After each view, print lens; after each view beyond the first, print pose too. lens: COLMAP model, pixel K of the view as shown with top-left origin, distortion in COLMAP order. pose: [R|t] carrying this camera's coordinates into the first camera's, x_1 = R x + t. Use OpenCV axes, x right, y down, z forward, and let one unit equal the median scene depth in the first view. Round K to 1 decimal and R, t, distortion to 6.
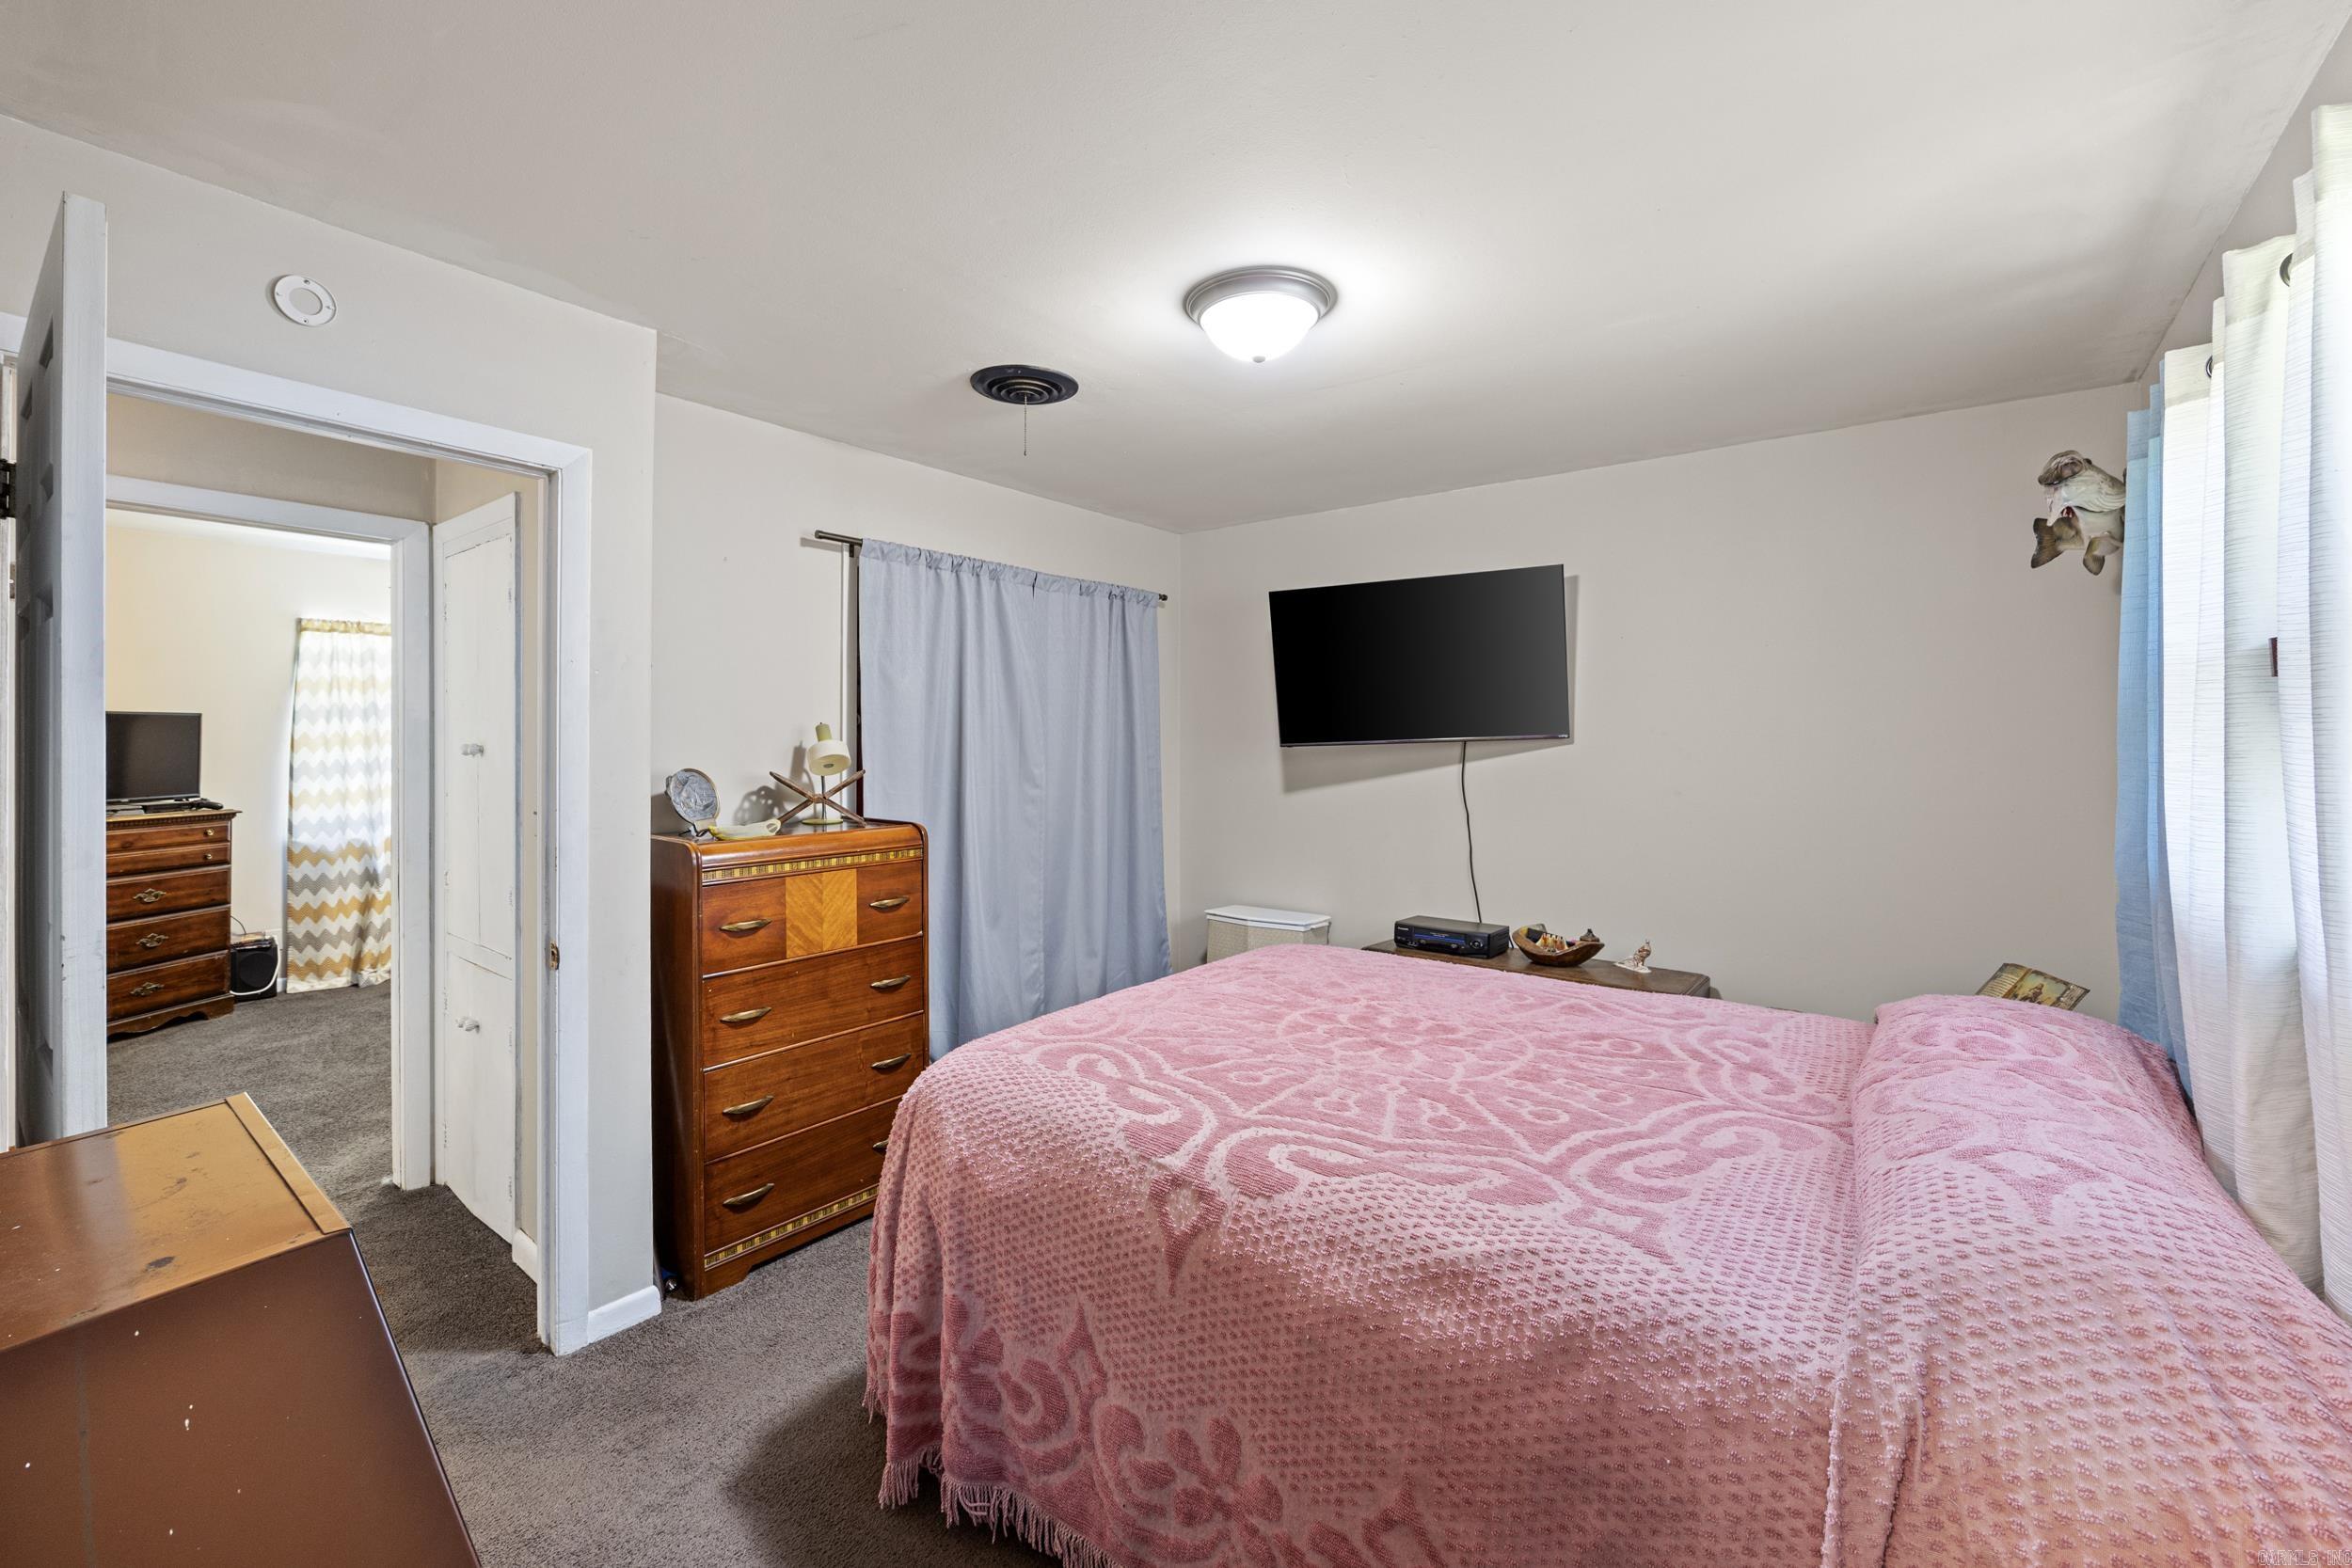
lens RADIAL K [[948.3, 0, 1153.3], [0, 948.3, 737.4], [0, 0, 1]] dist [-0.002914, -0.000161]
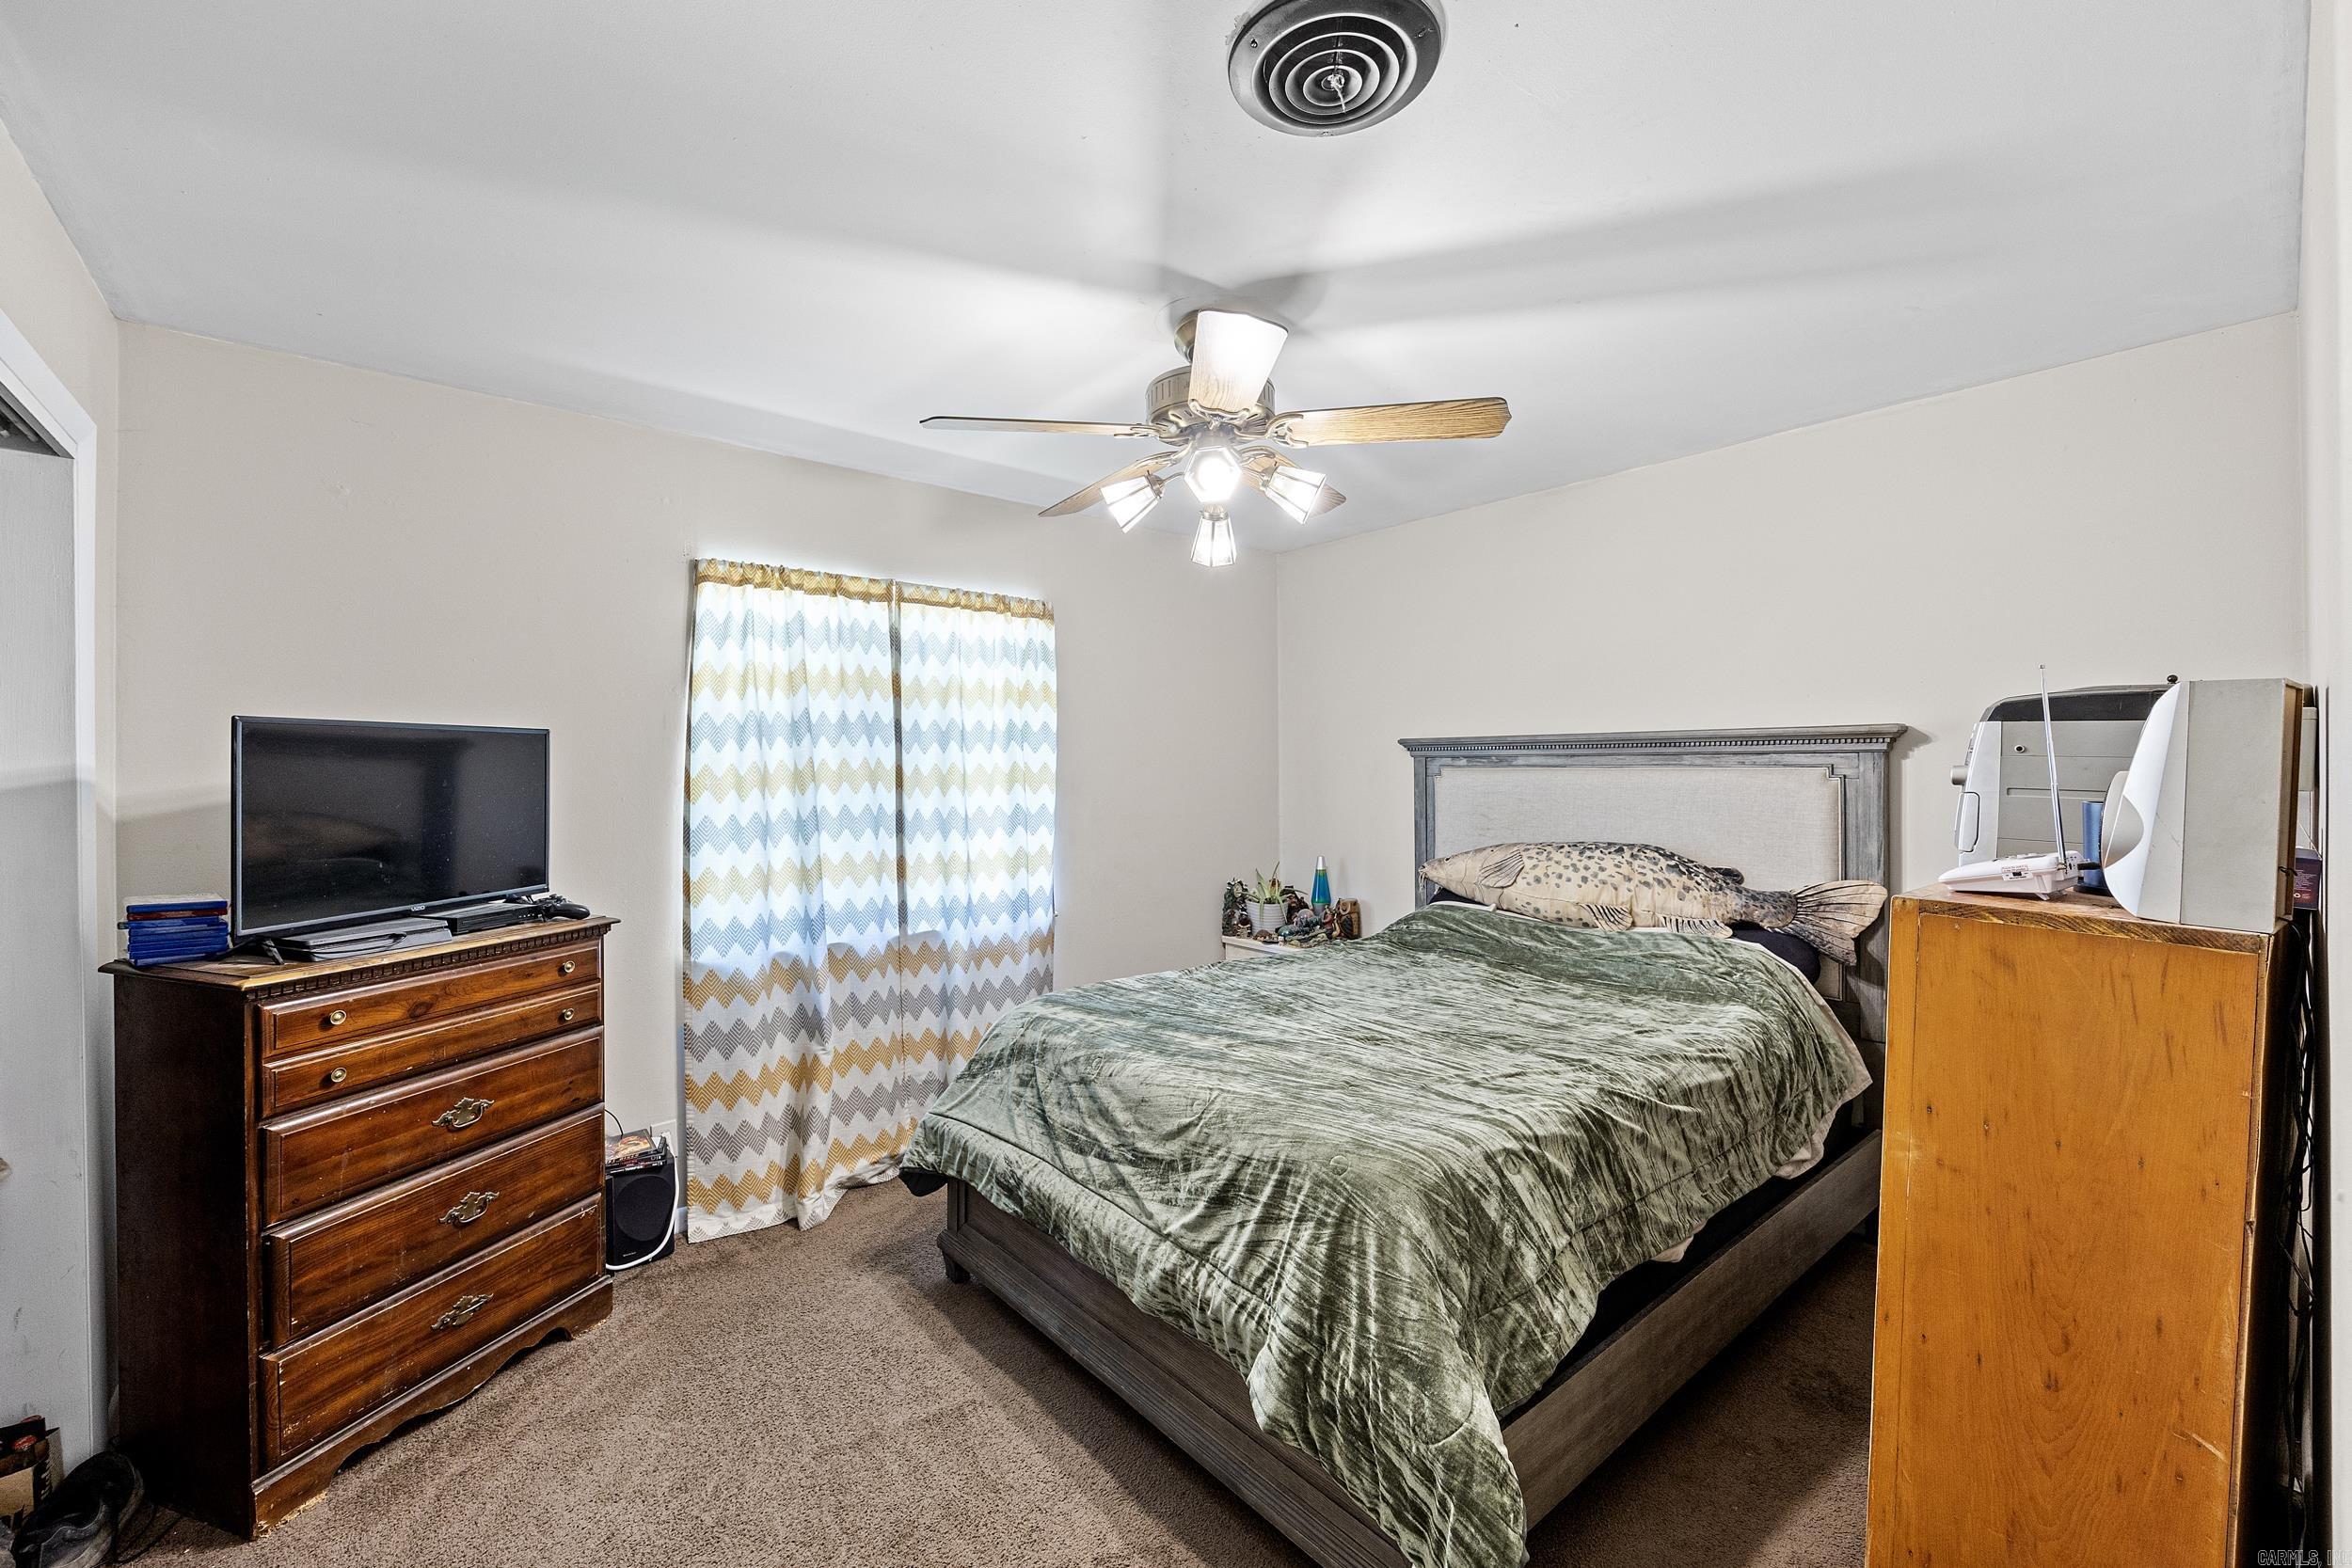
lens RADIAL K [[948.3, 0, 1176.3], [0, 948.3, 782.5], [0, 0, 1]] dist [-0.002914, -0.000161]
pose [[0.981764, -0.006959, -0.189979, -0.525666], [0.009115, 0.999904, 0.010476, 0.001687], [0.189887, -0.012016, 0.981732, 0.511565]]
